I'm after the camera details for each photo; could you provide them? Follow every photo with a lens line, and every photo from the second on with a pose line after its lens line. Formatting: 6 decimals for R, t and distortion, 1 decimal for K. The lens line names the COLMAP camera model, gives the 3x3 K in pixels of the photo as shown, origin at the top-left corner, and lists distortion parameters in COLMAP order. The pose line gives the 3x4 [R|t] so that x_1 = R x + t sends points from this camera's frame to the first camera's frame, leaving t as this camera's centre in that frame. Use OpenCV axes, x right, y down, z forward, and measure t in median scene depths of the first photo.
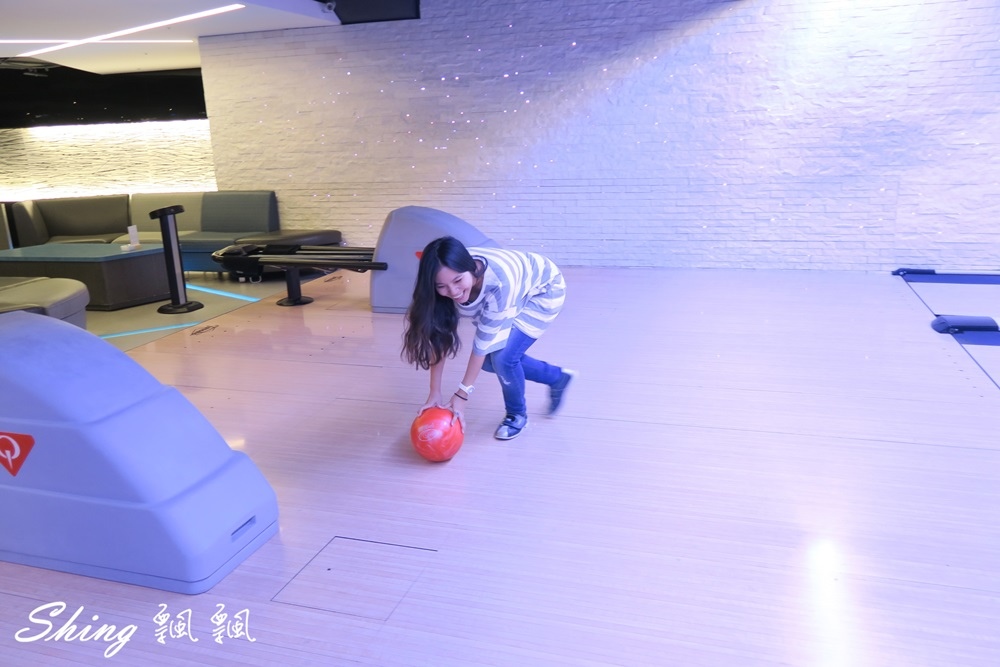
lens RADIAL K [[779.9, 0, 498.3], [0, 779.9, 331.2], [0, 0, 1]] dist [-0.005673, -0.000941]
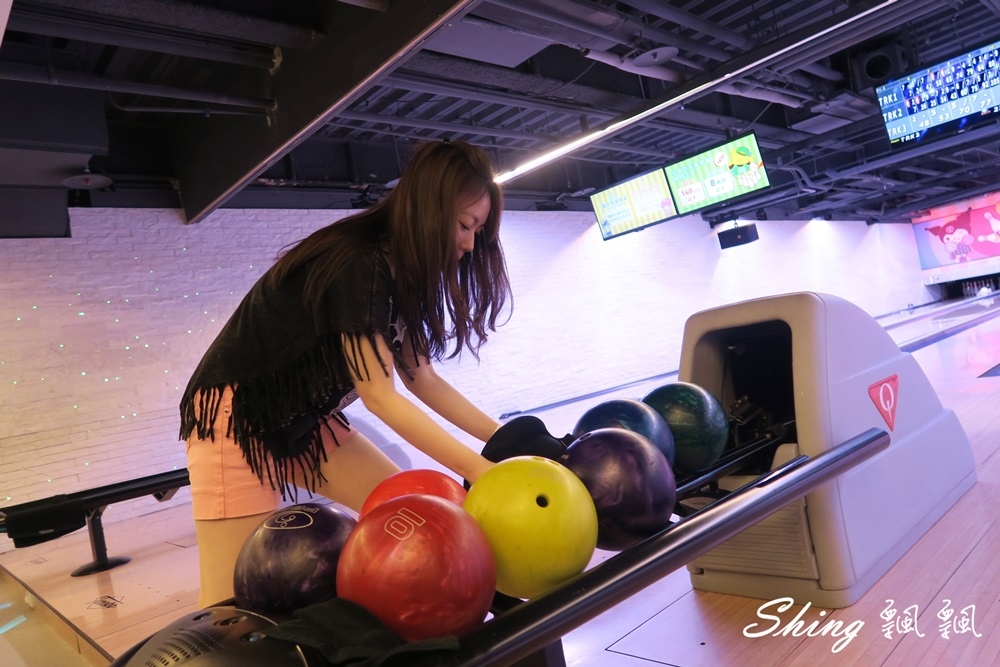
lens RADIAL K [[692.0, 0, 499.0], [0, 692.0, 333.2], [0, 0, 1]] dist [-0.020571, 0.003824]
pose [[0.497852, -0.029272, 0.866768, -0.556696], [0.377851, 0.906908, -0.186402, 0.017825], [-0.780623, 0.420310, 0.462567, 0.338724]]
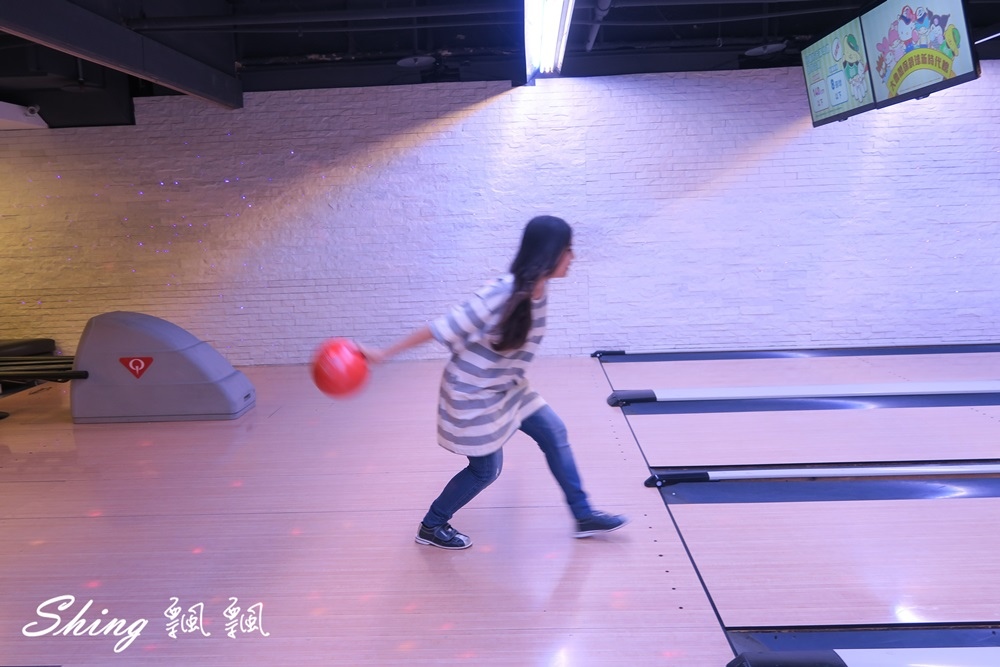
lens RADIAL K [[779.9, 0, 499.3], [0, 779.9, 332.8], [0, 0, 1]] dist [-0.005673, -0.000941]
pose [[0.963490, -0.041029, 0.264583, 0.078511], [0.072021, 0.991482, -0.108517, 0.005163], [-0.257877, 0.123610, 0.958238, -0.045914]]
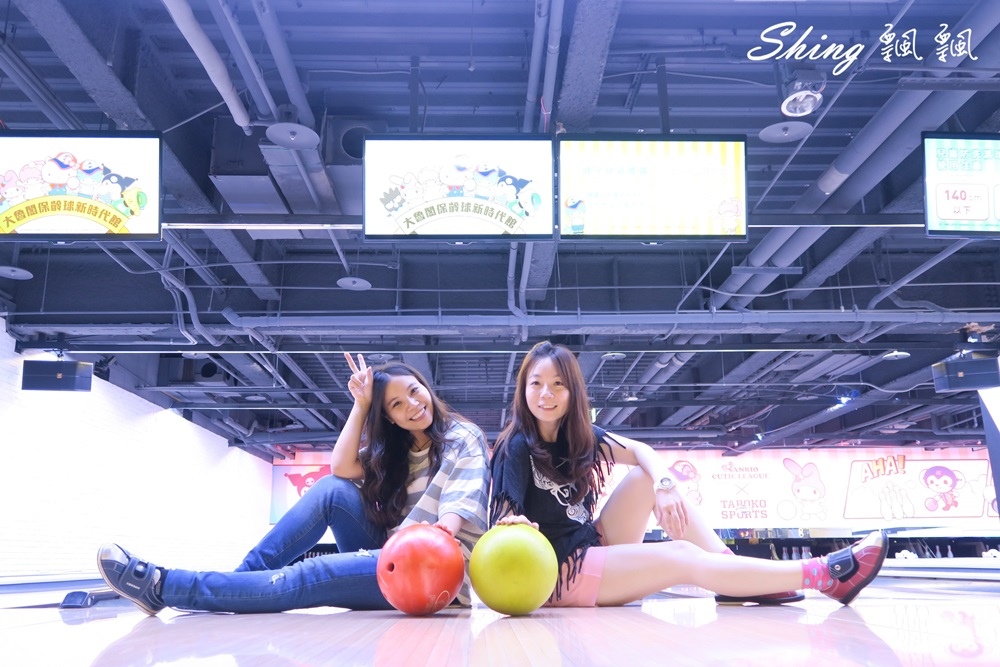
lens RADIAL K [[826.8, 0, 502.7], [0, 826.8, 336.4], [0, 0, 1]] dist [0.003934, 0.002914]
pose [[-0.330051, 0.279845, 0.901528, -0.125897], [0.263538, 0.944388, -0.196668, 0.072066], [-0.906429, 0.172677, -0.385446, 0.430745]]
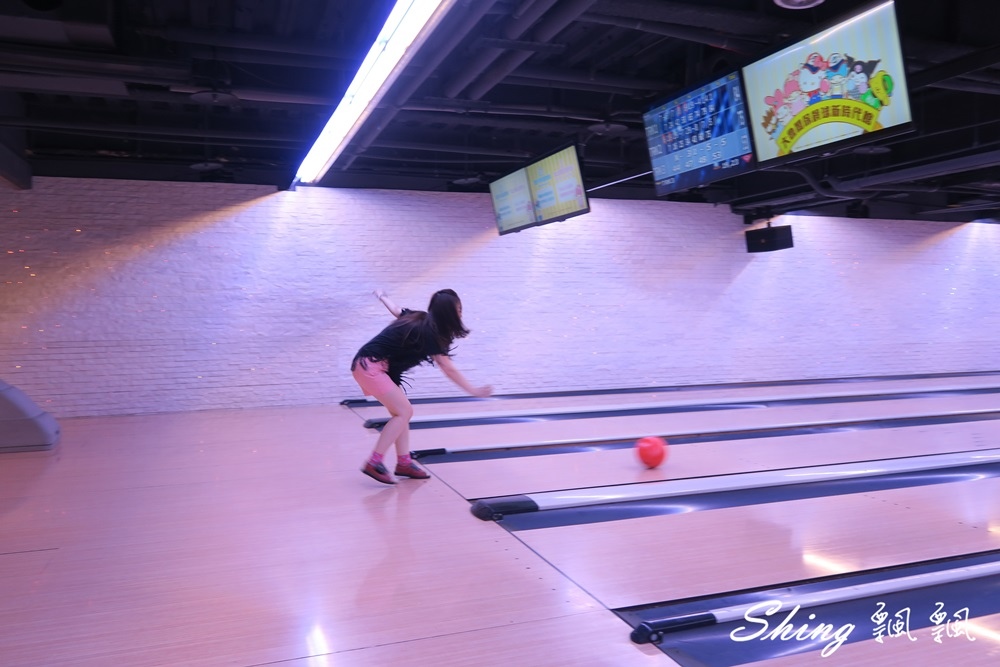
lens RADIAL K [[779.9, 0, 500.4], [0, 779.9, 333.7], [0, 0, 1]] dist [-0.005673, -0.000941]
pose [[0.793339, 0.004471, 0.608764, -0.117406], [0.140165, 0.971766, -0.189799, 0.105921], [-0.592425, 0.235903, 0.770313, -0.275286]]
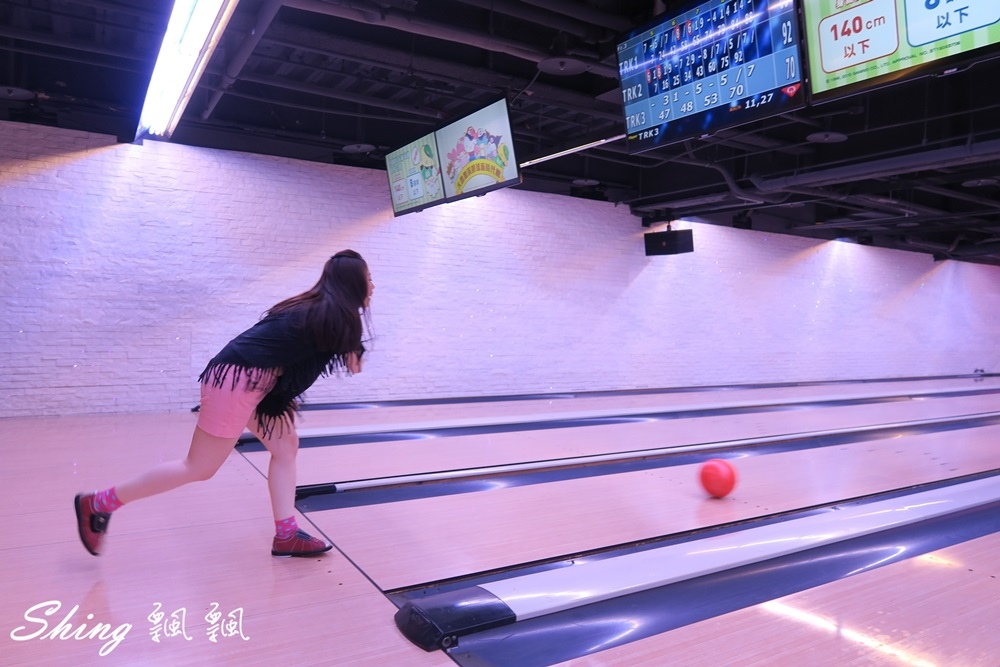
lens RADIAL K [[692.0, 0, 498.0], [0, 692.0, 333.2], [0, 0, 1]] dist [-0.020571, 0.003824]
pose [[0.659339, 0.029550, 0.751265, 0.033680], [0.146056, 0.975157, -0.166542, 0.048532], [-0.737522, 0.219534, 0.638644, -0.010232]]
